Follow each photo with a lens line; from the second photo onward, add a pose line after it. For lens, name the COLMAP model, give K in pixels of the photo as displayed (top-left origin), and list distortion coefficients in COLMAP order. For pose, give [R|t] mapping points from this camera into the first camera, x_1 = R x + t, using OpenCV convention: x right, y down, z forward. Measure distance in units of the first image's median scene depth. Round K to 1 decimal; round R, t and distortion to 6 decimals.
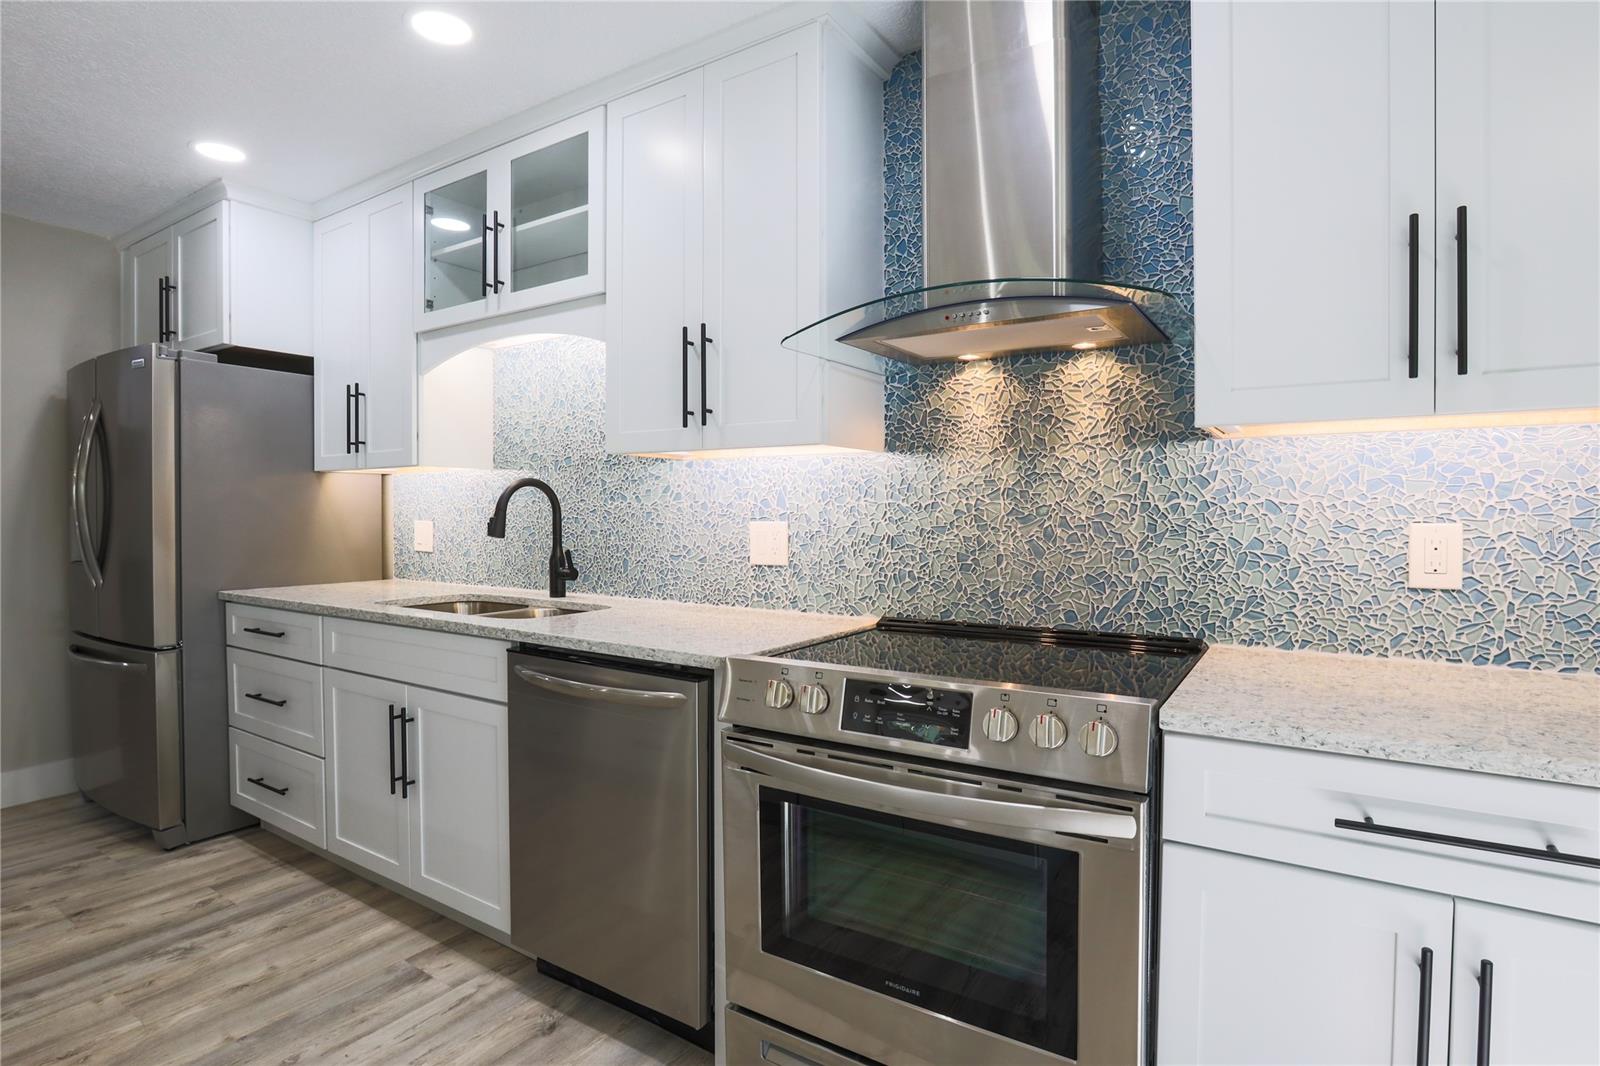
lens RADIAL K [[771.3, 0, 778.7], [0, 771.3, 522.9], [0, 0, 1]] dist [-0.050762, 0.015587]
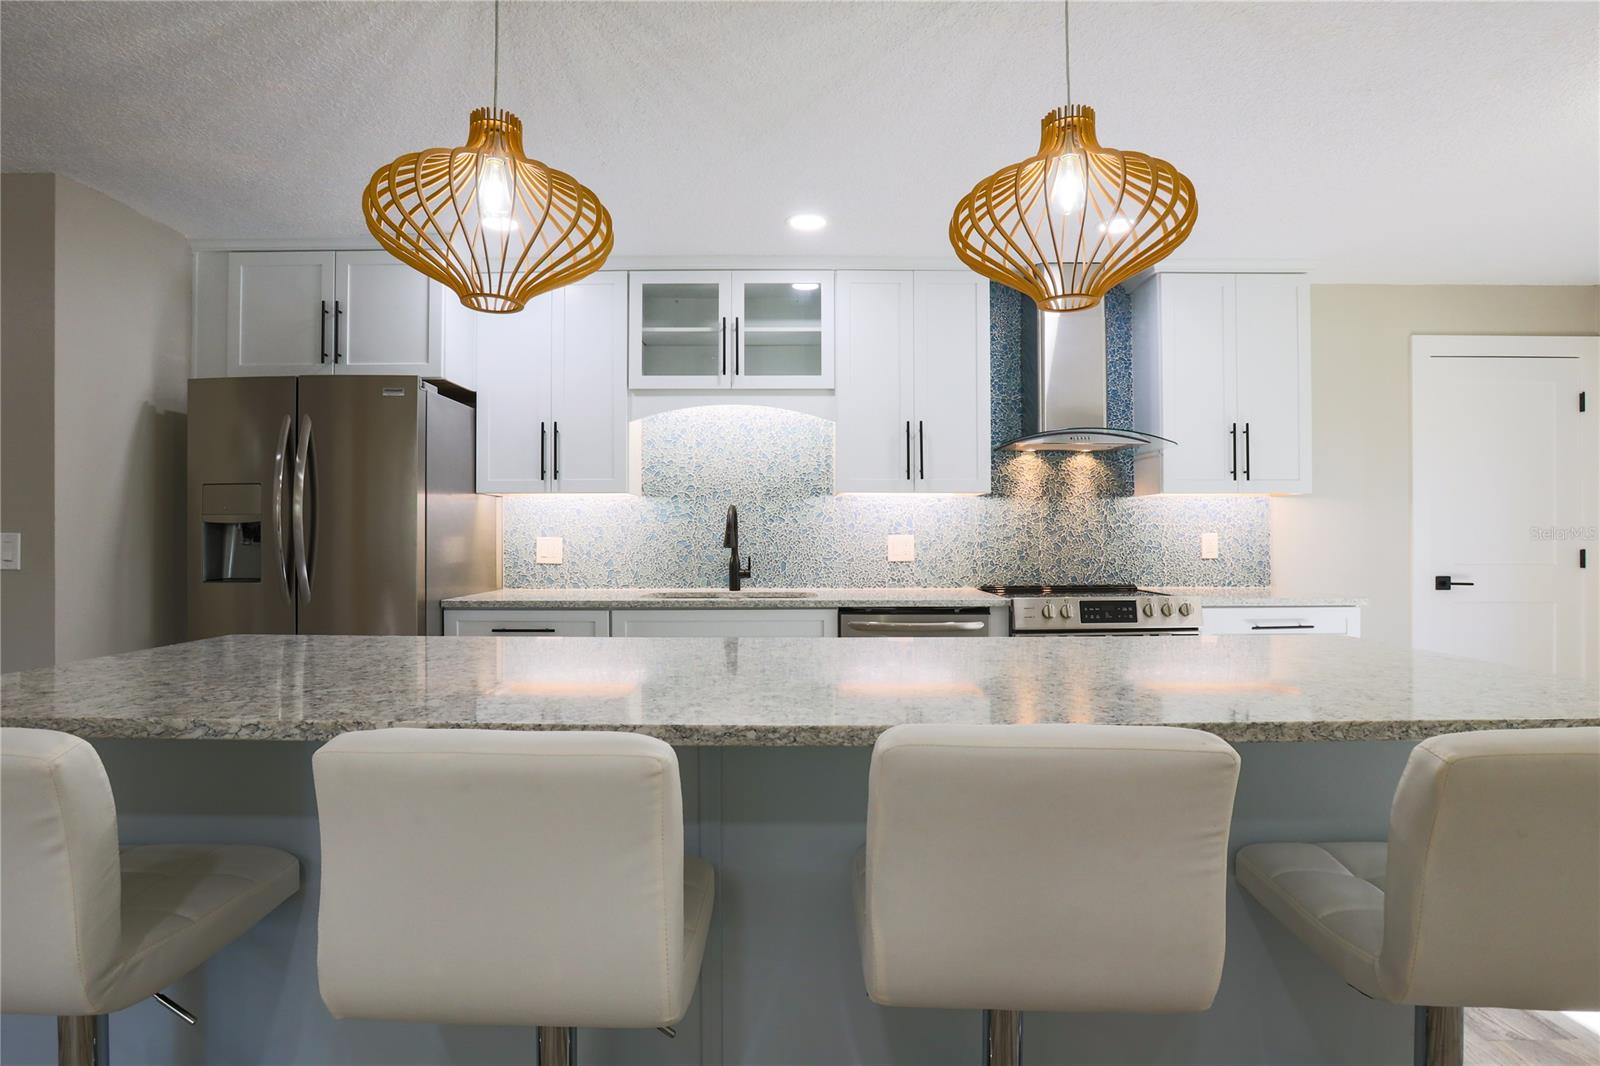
lens RADIAL K [[789.3, 0, 813.6], [0, 789.3, 530.9], [0, 0, 1]] dist [-0.044739, 0.000342]
pose [[0.837737, 0.005866, 0.546043, -1.231246], [0.009698, 0.999625, -0.025618, 0.034691], [-0.545988, 0.026756, 0.837366, -0.359701]]
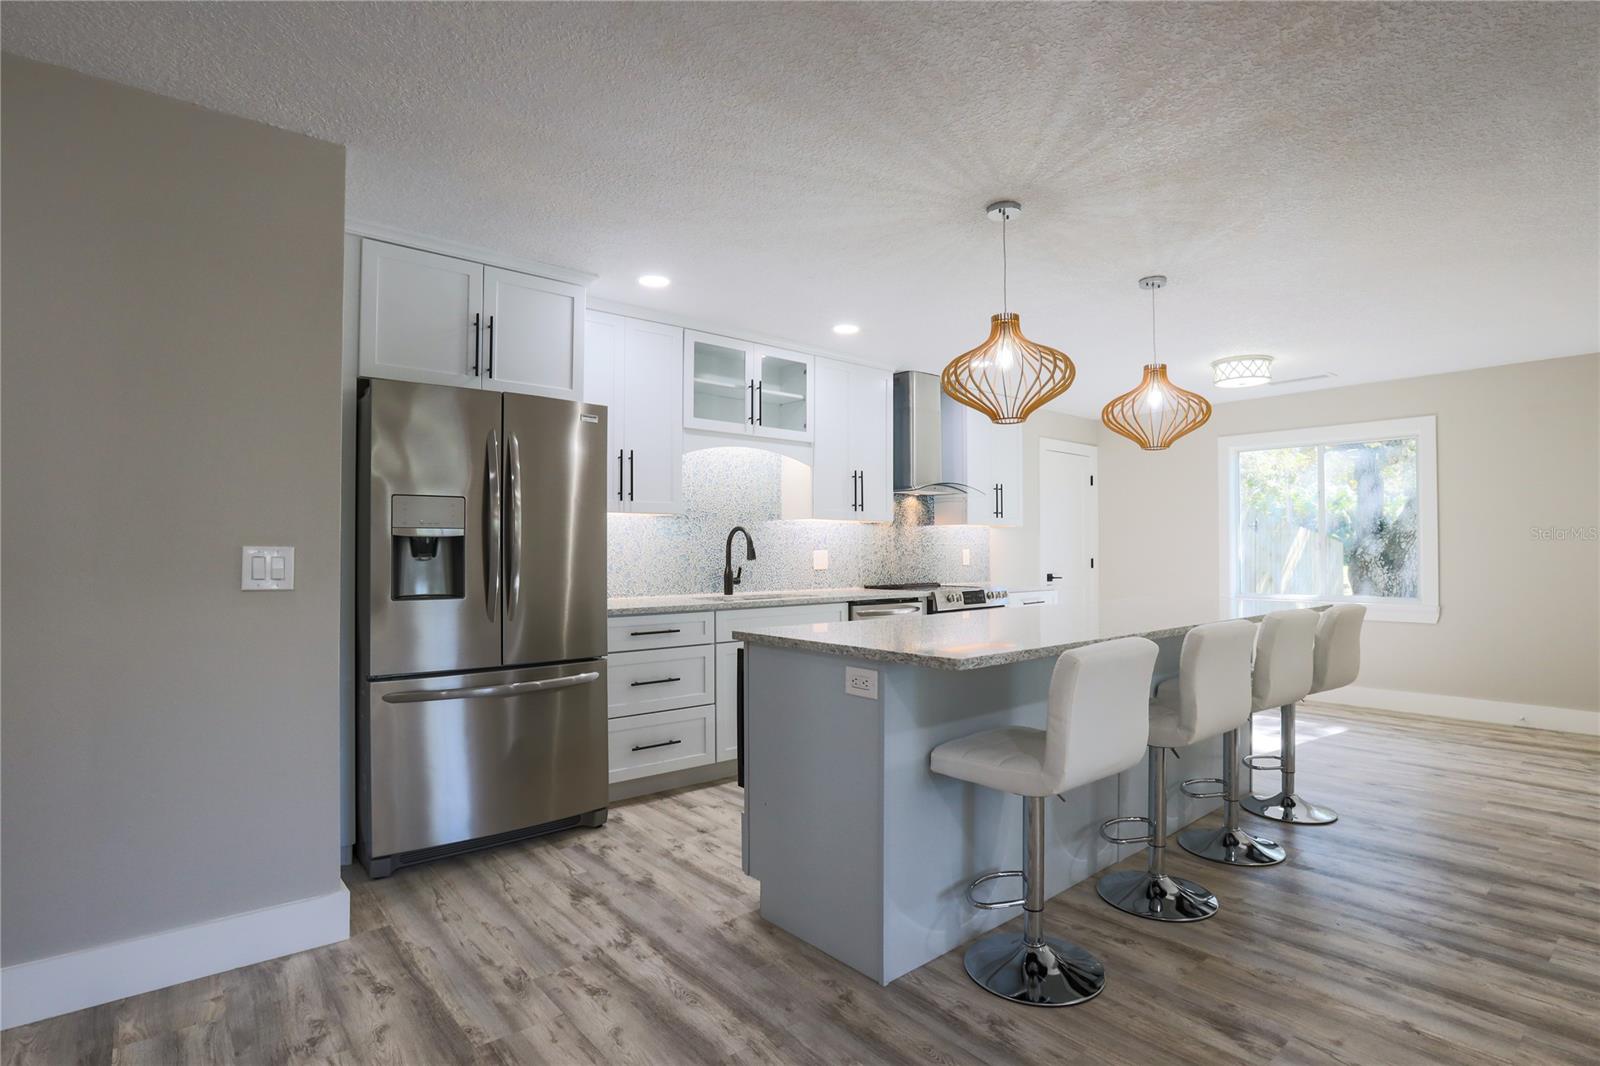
lens RADIAL K [[789.3, 0, 813.6], [0, 789.3, 530.9], [0, 0, 1]] dist [-0.044739, 0.000342]
pose [[0.286572, 0.027748, 0.957657, -2.509426], [0.020439, 0.999176, -0.035067, 0.025060], [-0.957841, 0.029622, 0.285769, 0.397460]]
